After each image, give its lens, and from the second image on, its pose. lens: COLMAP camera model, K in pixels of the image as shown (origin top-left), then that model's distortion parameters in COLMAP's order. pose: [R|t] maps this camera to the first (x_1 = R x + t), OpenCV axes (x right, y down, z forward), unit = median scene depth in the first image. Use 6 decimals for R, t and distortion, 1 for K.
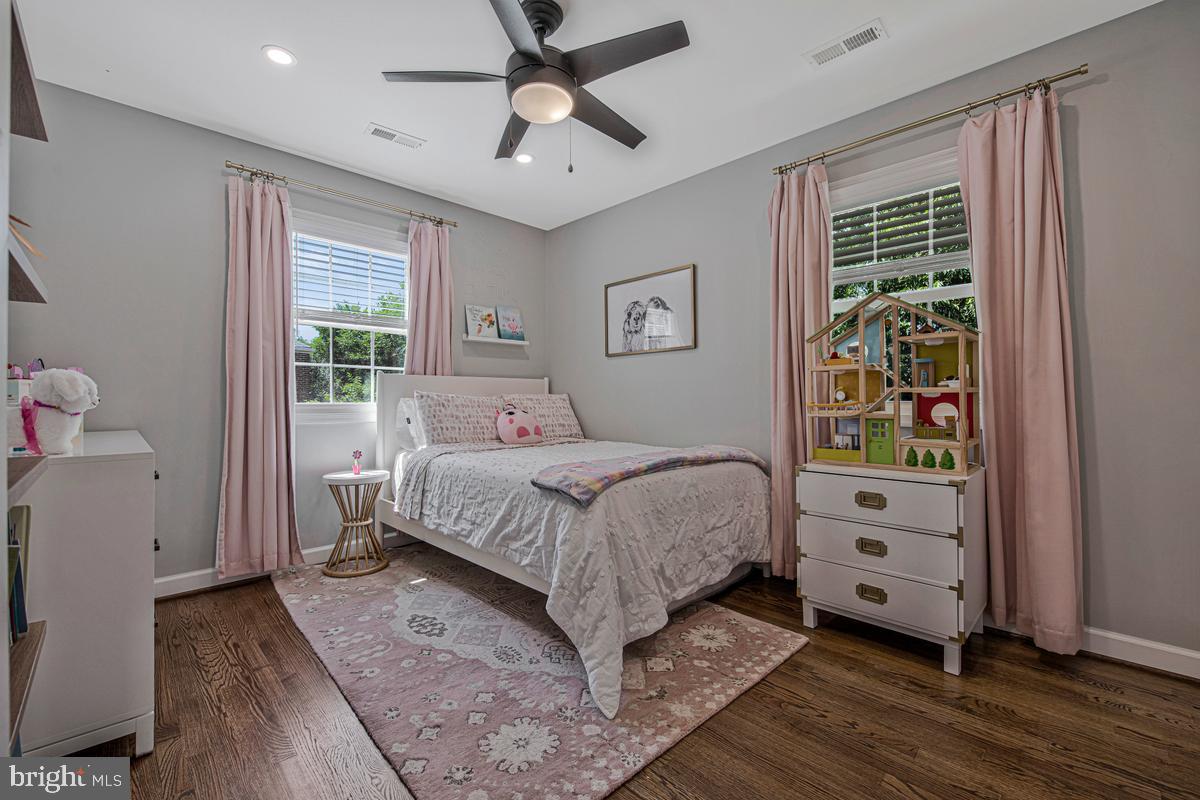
lens RADIAL K [[497.6, 0, 601.6], [0, 497.6, 393.6], [0, 0, 1]] dist [-0.014588, -0.000125]
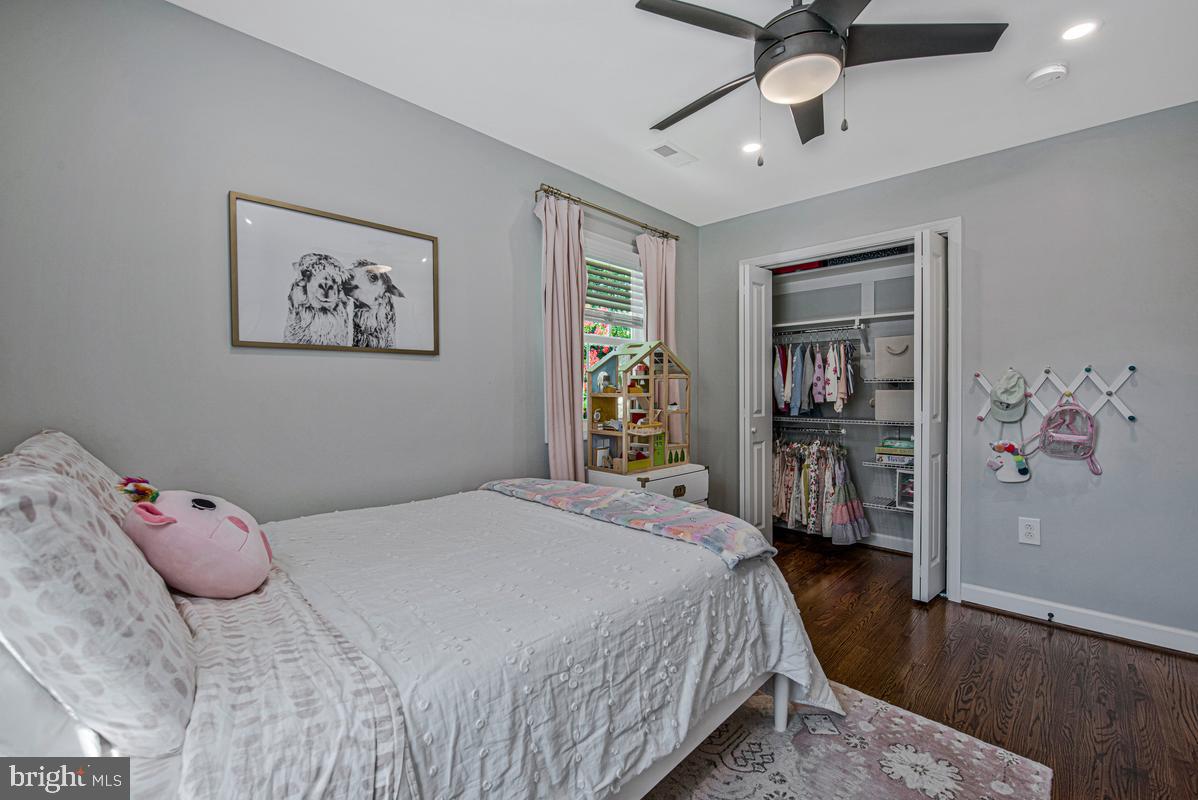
lens RADIAL K [[496.8, 0, 599.3], [0, 496.8, 400.2], [0, 0, 1]] dist [-0.014588, -0.000125]
pose [[-0.016914, -0.015530, 0.999736, -0.518275], [-0.010606, 0.999826, 0.015352, -0.038351], [-0.999801, -0.010343, -0.017076, 0.749624]]
